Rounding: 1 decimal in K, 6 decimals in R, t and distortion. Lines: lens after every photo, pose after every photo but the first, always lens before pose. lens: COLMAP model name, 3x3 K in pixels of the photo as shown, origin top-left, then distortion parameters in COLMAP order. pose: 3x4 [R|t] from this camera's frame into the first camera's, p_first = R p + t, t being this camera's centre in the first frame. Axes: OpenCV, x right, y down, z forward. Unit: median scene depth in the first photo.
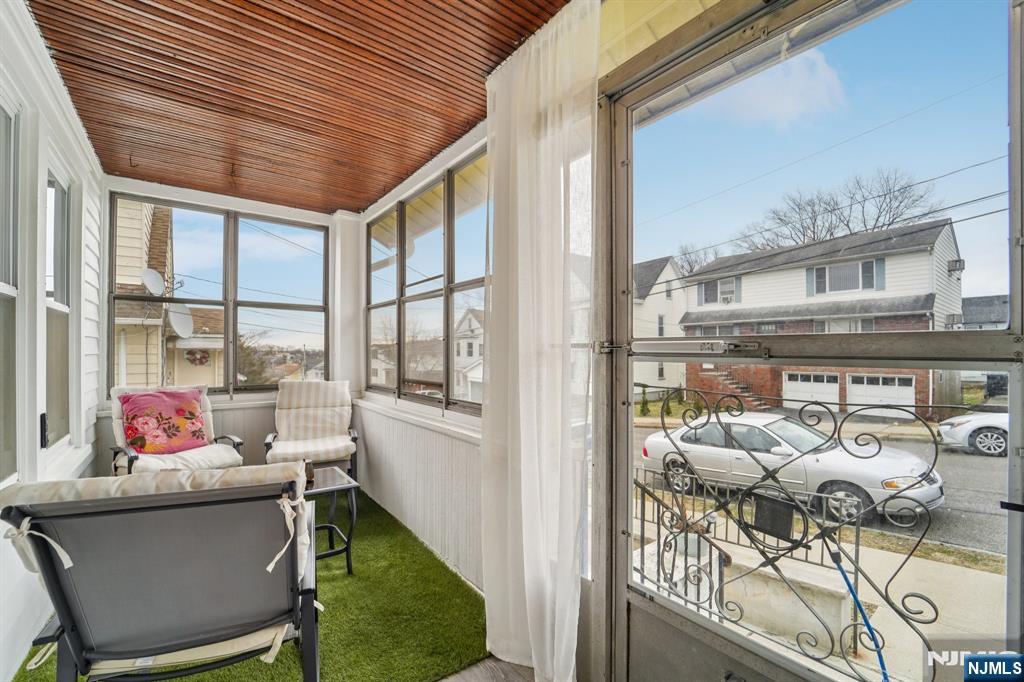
lens RADIAL K [[432.1, 0, 509.3], [0, 432.1, 345.4], [0, 0, 1]] dist [-0.000520, -0.000086]
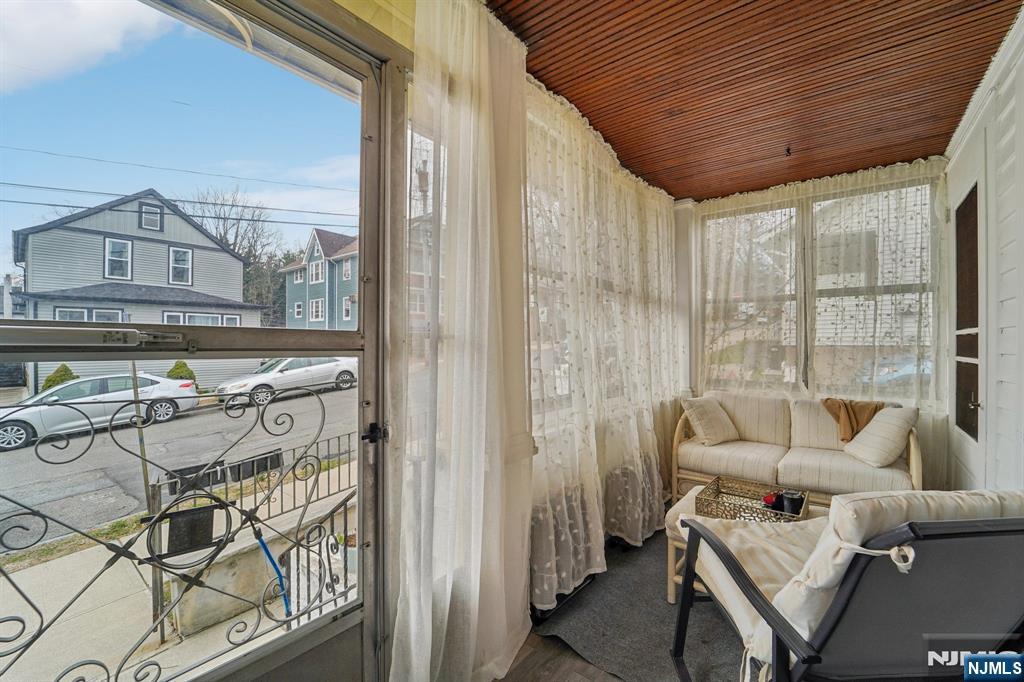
lens RADIAL K [[432.1, 0, 509.3], [0, 432.1, 345.4], [0, 0, 1]] dist [-0.000520, -0.000086]
pose [[-0.232158, -0.002142, 0.972676, -0.404618], [-0.017540, 0.999844, -0.001985, 0.007530], [-0.972520, -0.017521, -0.232159, 0.579794]]
